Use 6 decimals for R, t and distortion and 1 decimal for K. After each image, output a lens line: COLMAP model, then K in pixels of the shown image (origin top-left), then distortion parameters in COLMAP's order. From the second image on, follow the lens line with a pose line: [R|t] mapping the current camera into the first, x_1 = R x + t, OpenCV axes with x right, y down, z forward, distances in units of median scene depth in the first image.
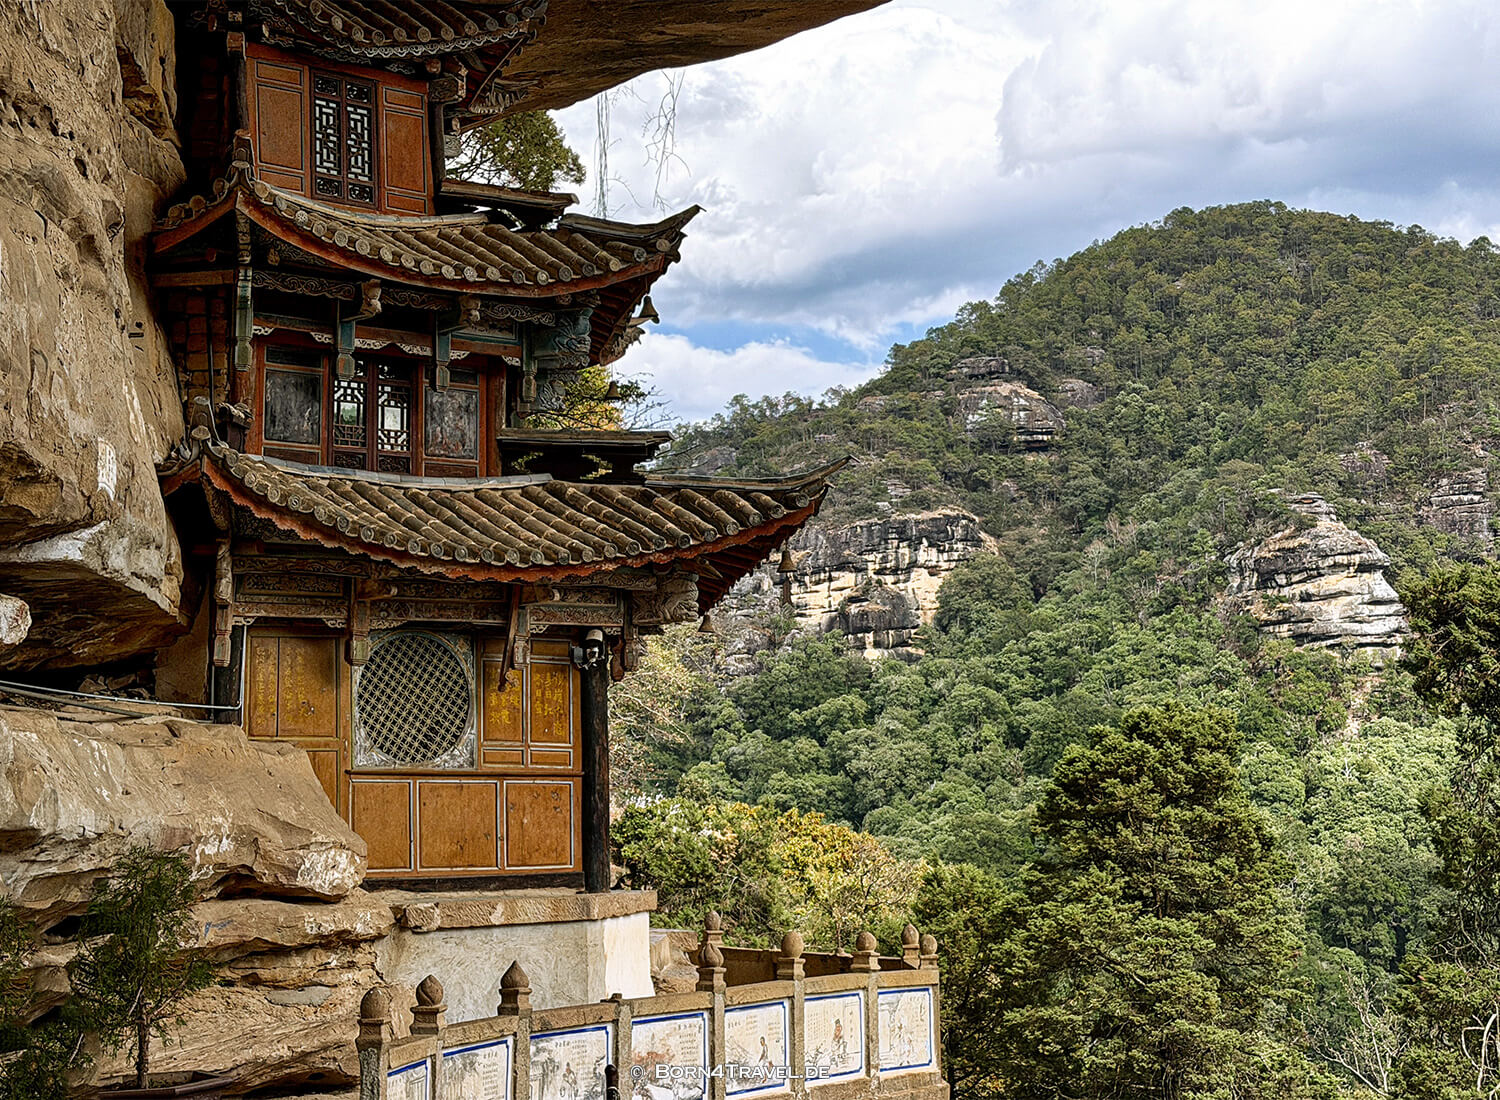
lens RADIAL K [[2529.0, 0, 691.2], [0, 2529.0, 515.4], [0, 0, 1]] dist [0.142855, 0.000000]
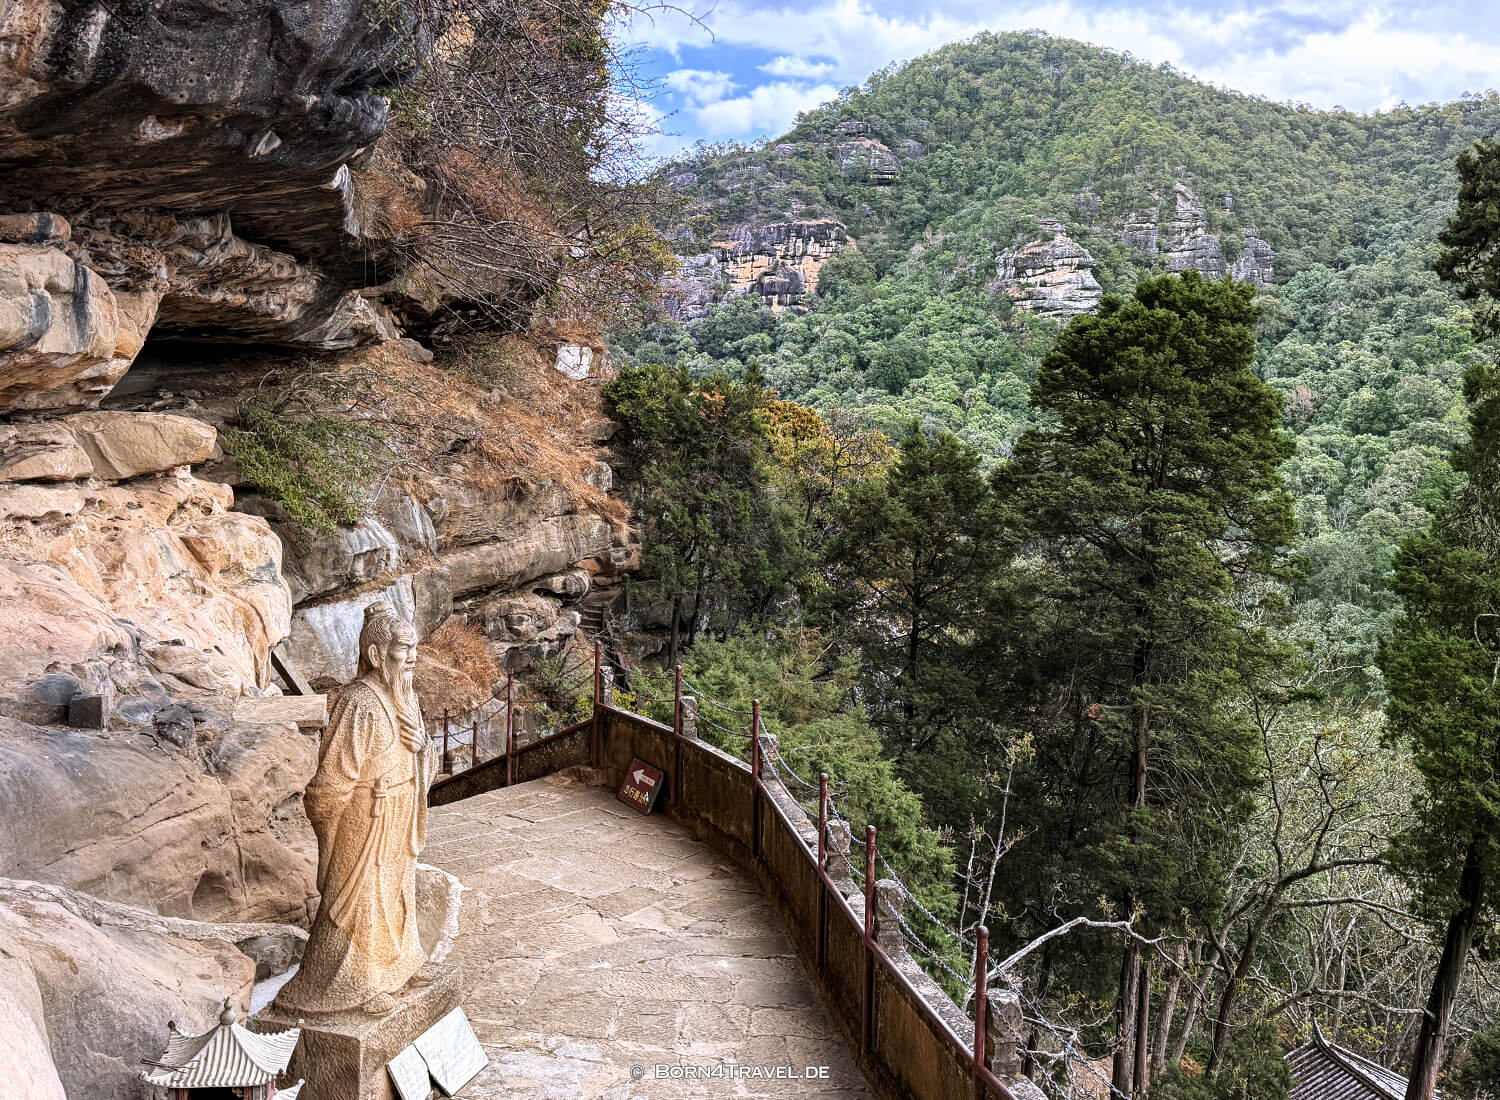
lens RADIAL K [[1479.9, 0, 764.4], [0, 1479.9, 575.7], [0, 0, 1]] dist [0.069739, 0.000000]
pose [[0.996543, 0.036066, 0.074840, -0.011150], [-0.052246, 0.972485, 0.227033, 0.069884], [-0.064593, -0.230158, 0.971007, 0.463165]]
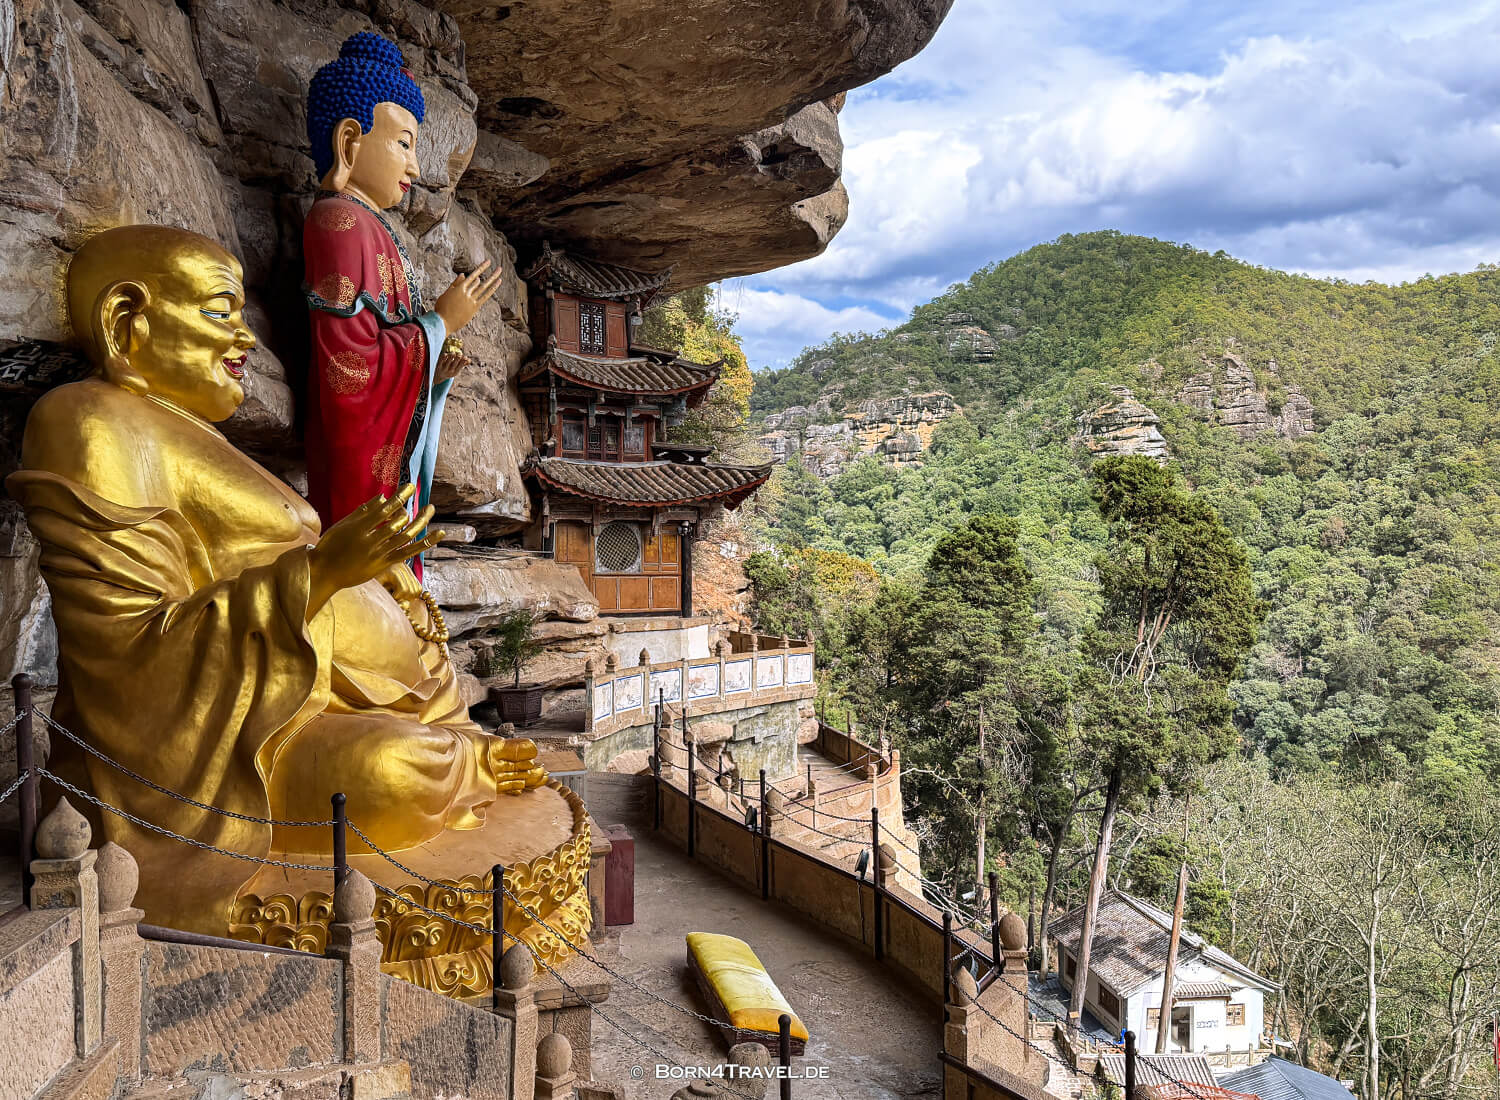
lens RADIAL K [[1252.2, 0, 739.0], [0, 1252.2, 581.7], [0, 0, 1]] dist [0.094670, -0.064775]
pose [[0.998285, 0.017661, -0.055813, 0.033851], [-0.009057, 0.988524, 0.150794, -0.033524], [0.057836, -0.150030, 0.986988, -0.113574]]
